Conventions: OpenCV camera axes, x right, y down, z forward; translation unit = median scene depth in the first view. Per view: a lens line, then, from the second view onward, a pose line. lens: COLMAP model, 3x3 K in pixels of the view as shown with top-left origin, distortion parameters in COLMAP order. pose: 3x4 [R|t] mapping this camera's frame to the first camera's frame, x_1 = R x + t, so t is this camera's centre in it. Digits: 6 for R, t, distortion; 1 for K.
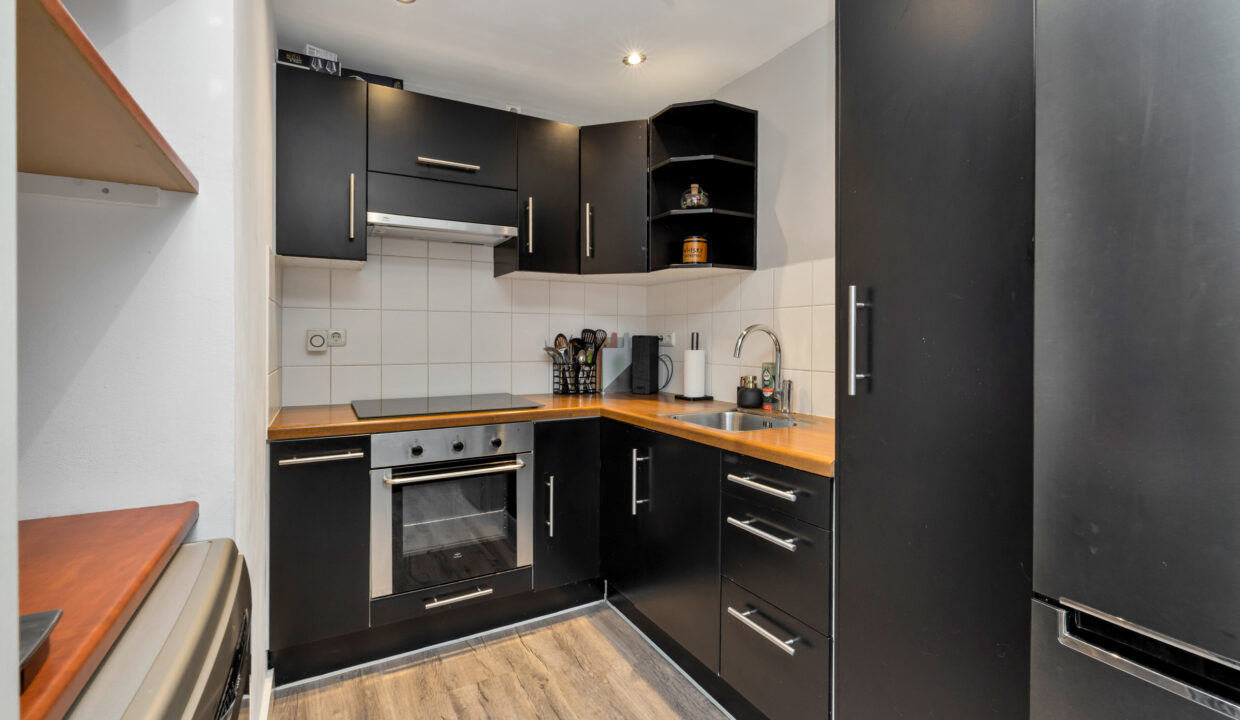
lens RADIAL K [[538.2, 0, 622.4], [0, 538.2, 341.7], [0, 0, 1]] dist [0.001372, -0.000939]
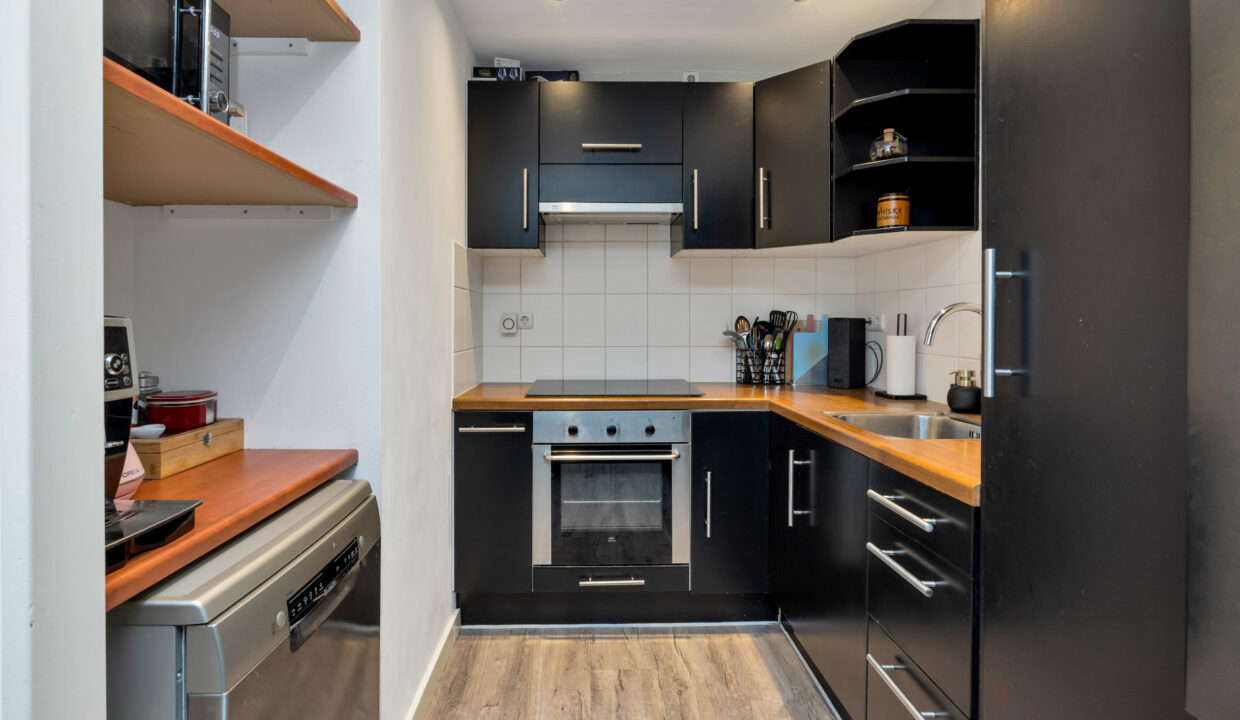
lens RADIAL K [[598.5, 0, 602.9], [0, 598.5, 324.2], [0, 0, 1]] dist [-0.006501, -0.000021]
pose [[0.880551, 0.000563, -0.473952, 0.194336], [-0.001863, 0.999996, -0.002275, 0.001627], [0.473949, 0.002886, 0.880548, 0.017533]]
